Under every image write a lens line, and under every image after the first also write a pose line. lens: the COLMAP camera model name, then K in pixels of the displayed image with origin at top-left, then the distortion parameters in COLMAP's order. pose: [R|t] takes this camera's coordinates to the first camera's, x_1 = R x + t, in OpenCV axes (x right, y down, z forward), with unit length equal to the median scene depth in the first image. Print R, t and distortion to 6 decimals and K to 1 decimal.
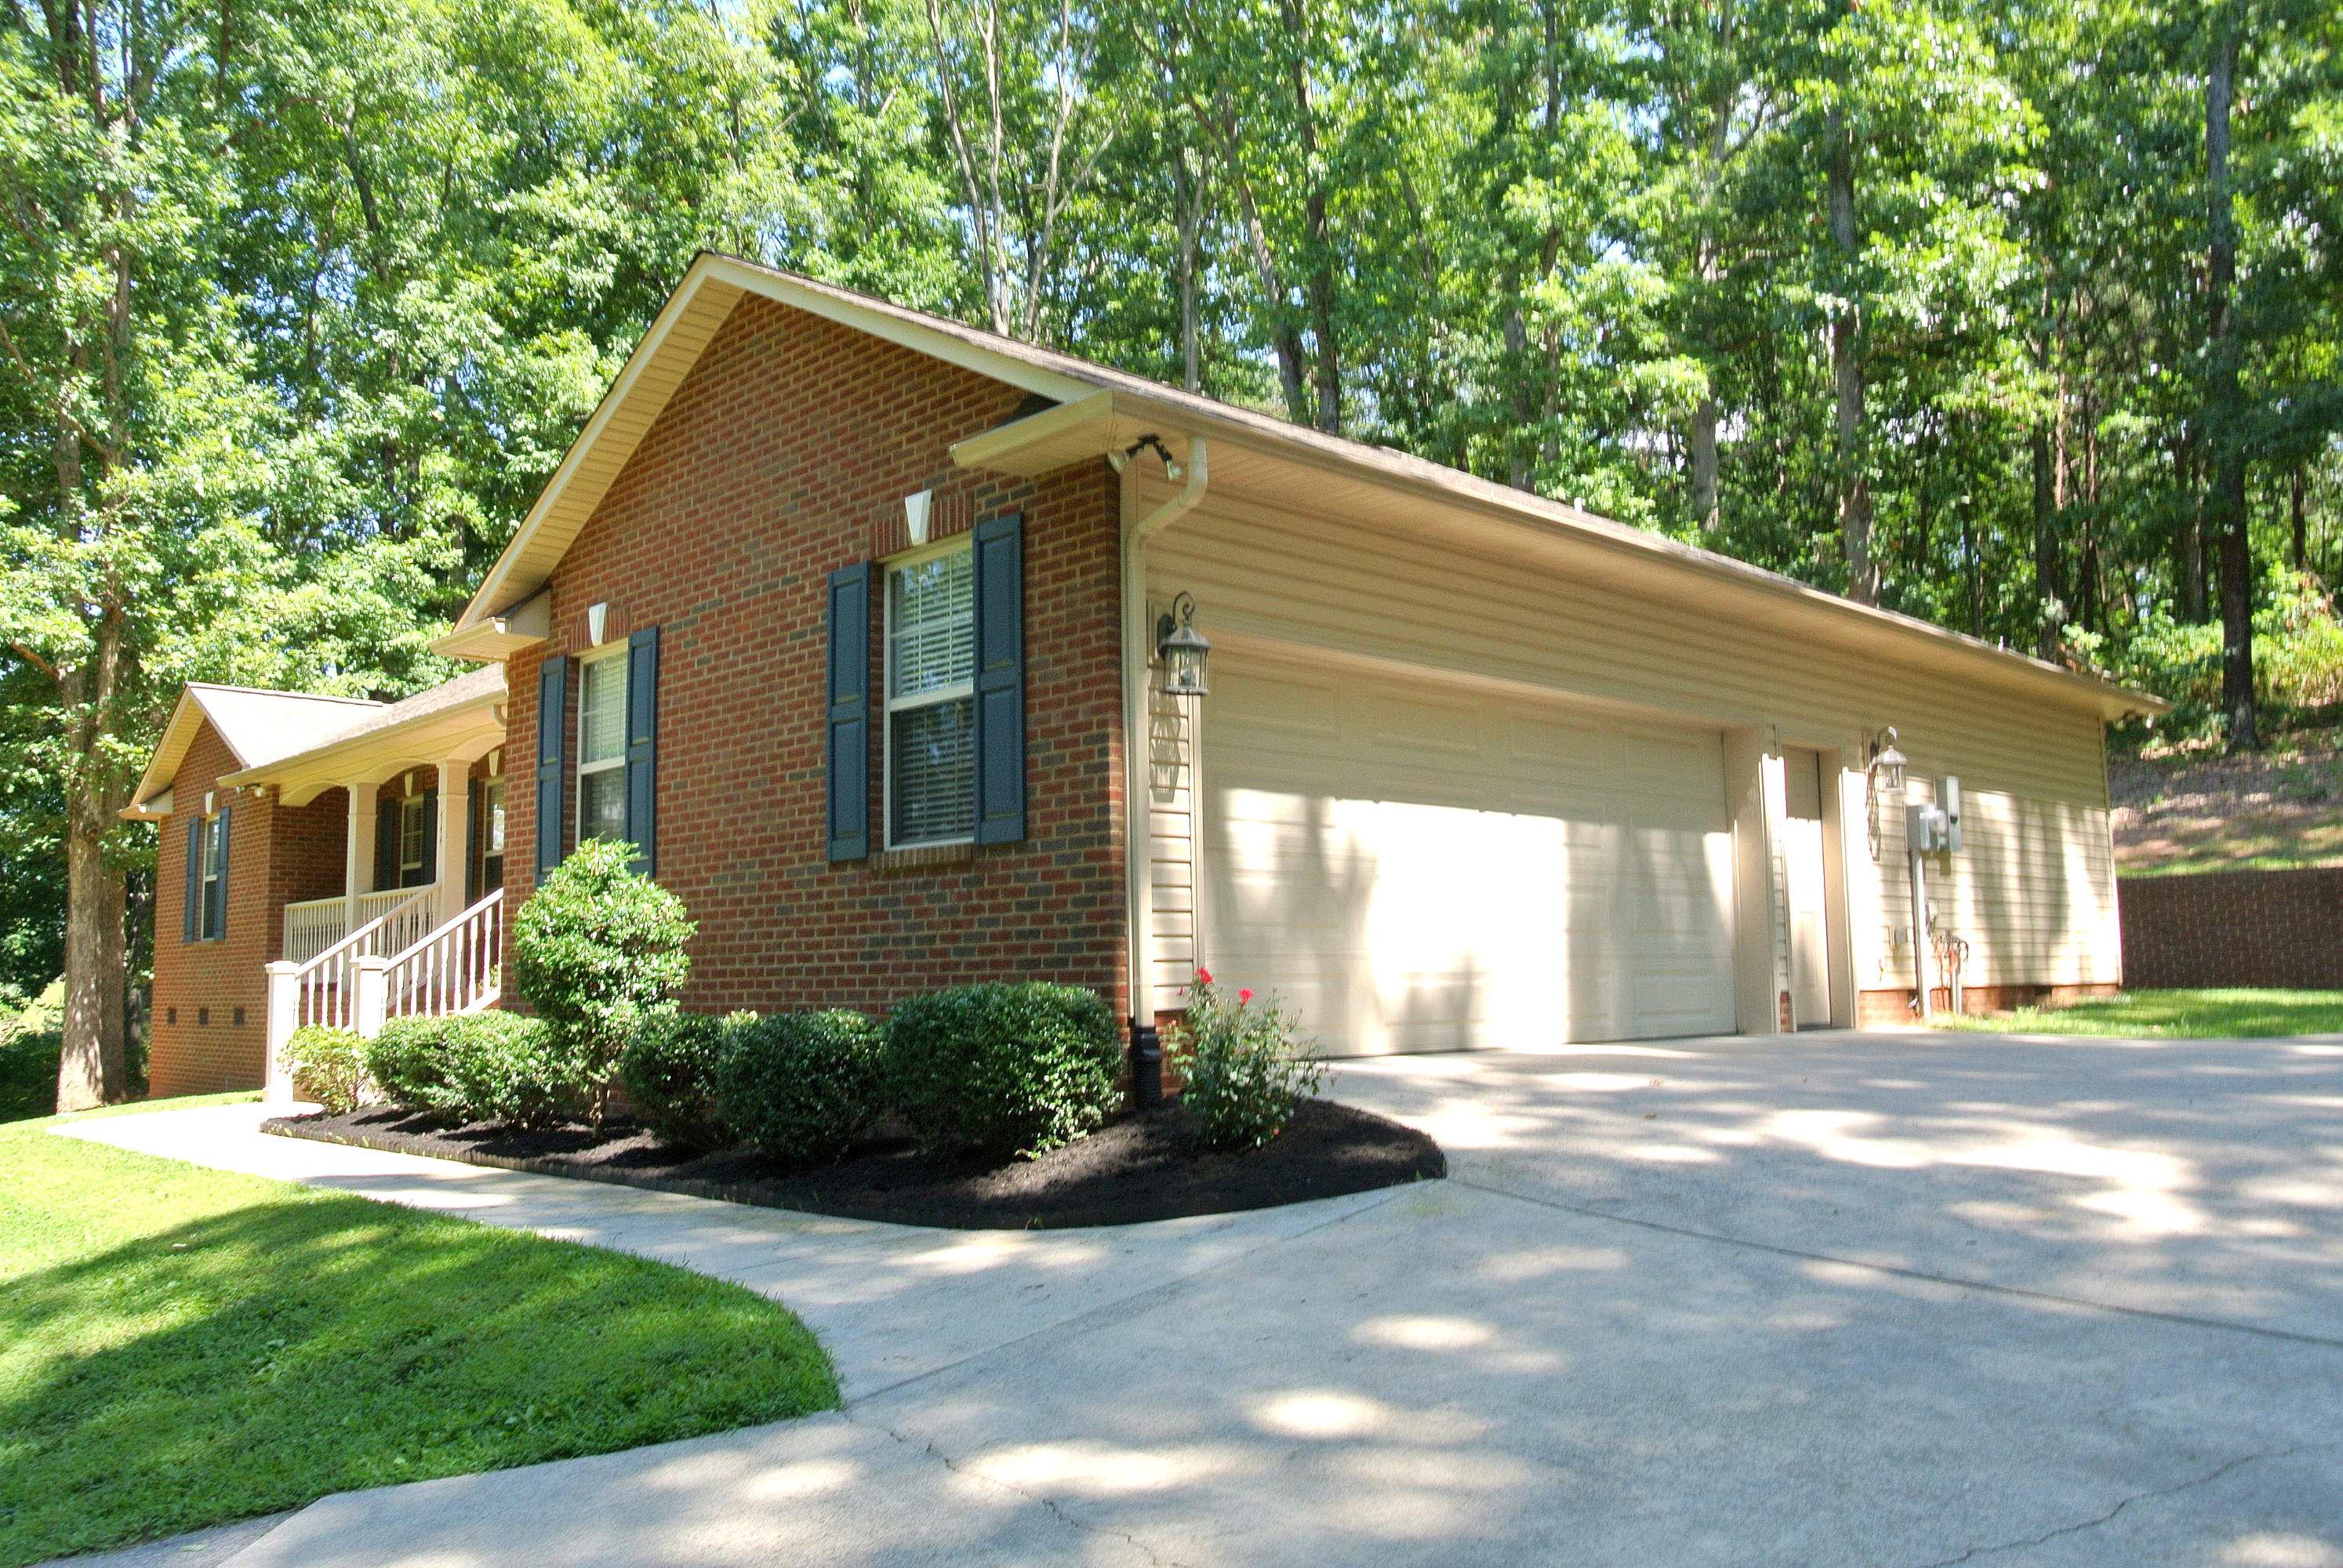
lens RADIAL K [[1824.7, 0, 1140.1], [0, 1824.7, 774.7], [0, 0, 1]] dist [-0.091432, 0.044792]
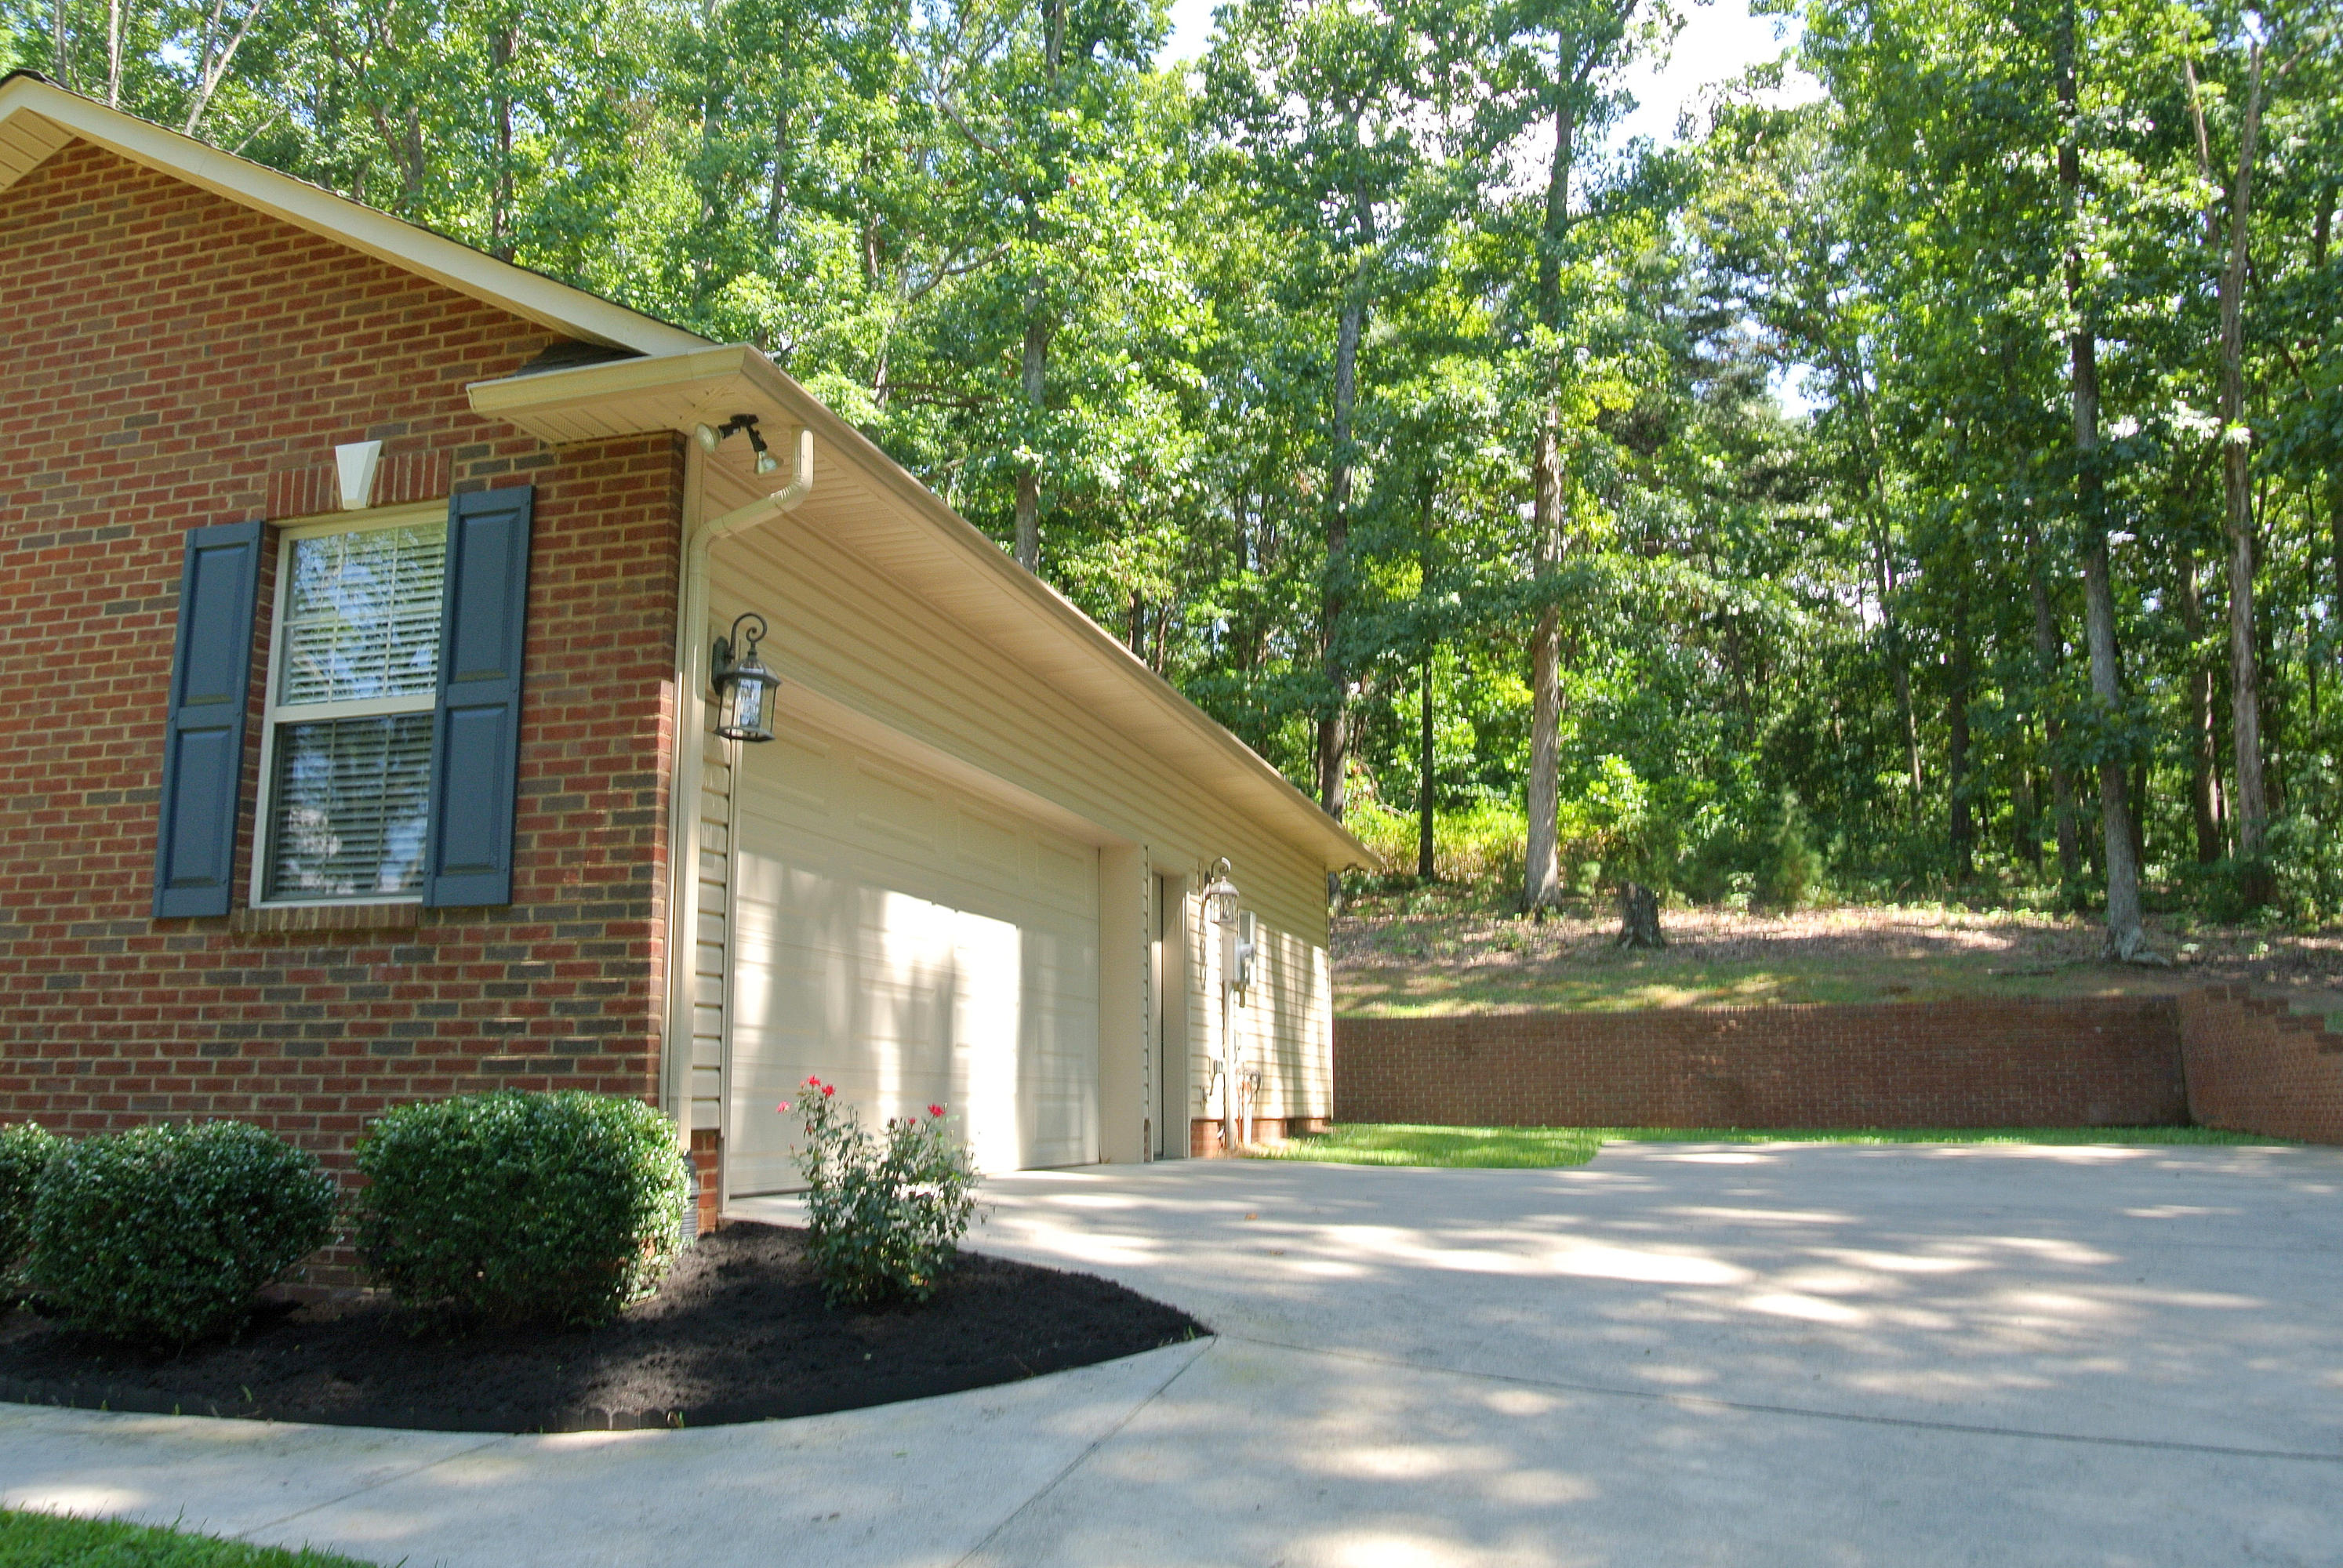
lens RADIAL K [[1824.7, 0, 1140.1], [0, 1824.7, 774.7], [0, 0, 1]] dist [-0.091432, 0.044792]
pose [[0.862675, 0.101062, 0.495559, -0.159499], [-0.067384, 0.994064, -0.085422, 0.021194], [-0.501250, 0.040299, 0.864364, 0.153014]]
